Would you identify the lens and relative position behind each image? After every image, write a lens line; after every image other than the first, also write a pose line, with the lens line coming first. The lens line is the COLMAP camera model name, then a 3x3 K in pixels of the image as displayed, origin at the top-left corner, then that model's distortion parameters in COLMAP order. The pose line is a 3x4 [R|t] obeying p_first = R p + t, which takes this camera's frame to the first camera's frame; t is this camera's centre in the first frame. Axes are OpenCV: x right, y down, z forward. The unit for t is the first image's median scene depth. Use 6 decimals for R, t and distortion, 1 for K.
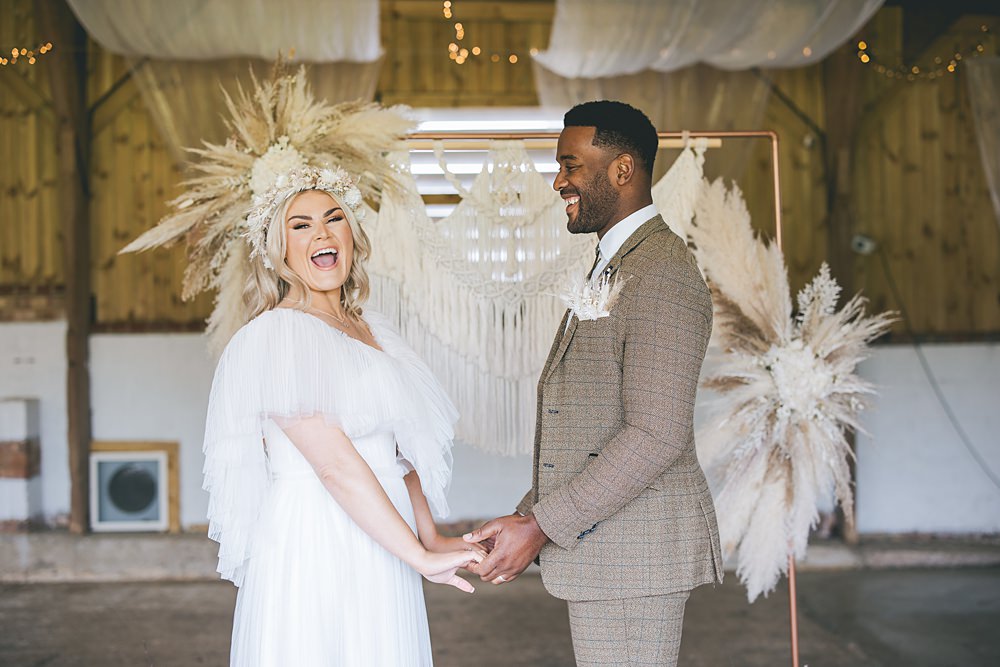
lens RADIAL K [[1507.8, 0, 500.0], [0, 1507.8, 333.5], [0, 0, 1]] dist [-0.028944, -0.097666]
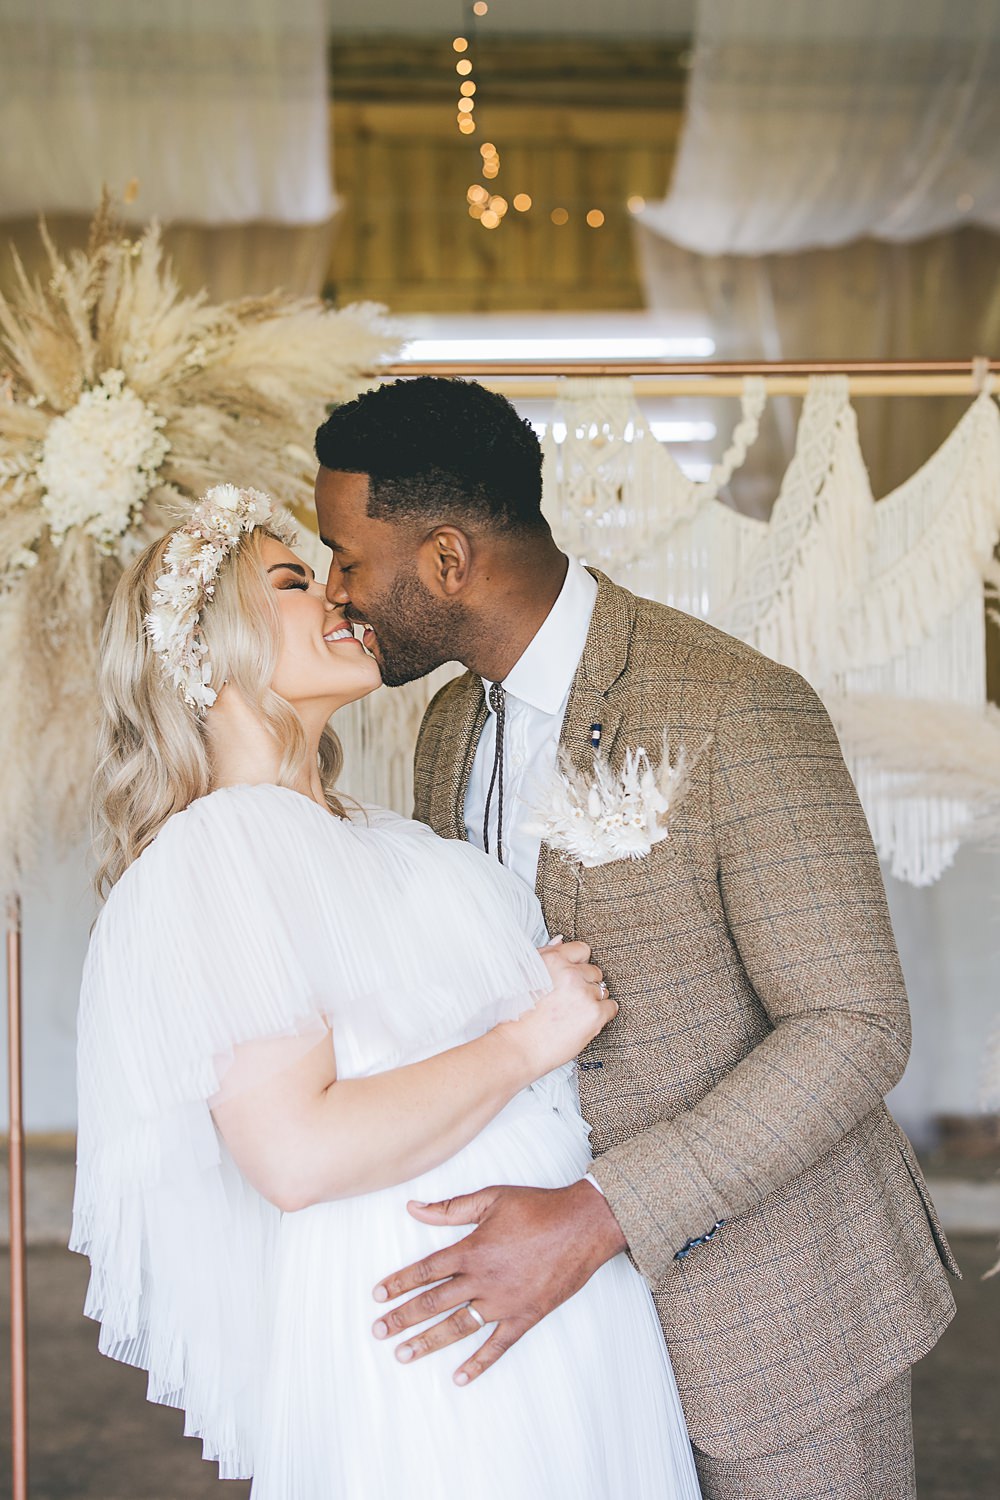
lens RADIAL K [[2790.9, 0, 498.1], [0, 2790.9, 646.6], [0, 0, 1]] dist [-0.056668, 0.043761]
pose [[0.999749, 0.000968, -0.022390, -0.005915], [-0.001674, 0.999500, -0.031559, -0.018907], [0.022348, 0.031588, 0.999251, 0.147029]]
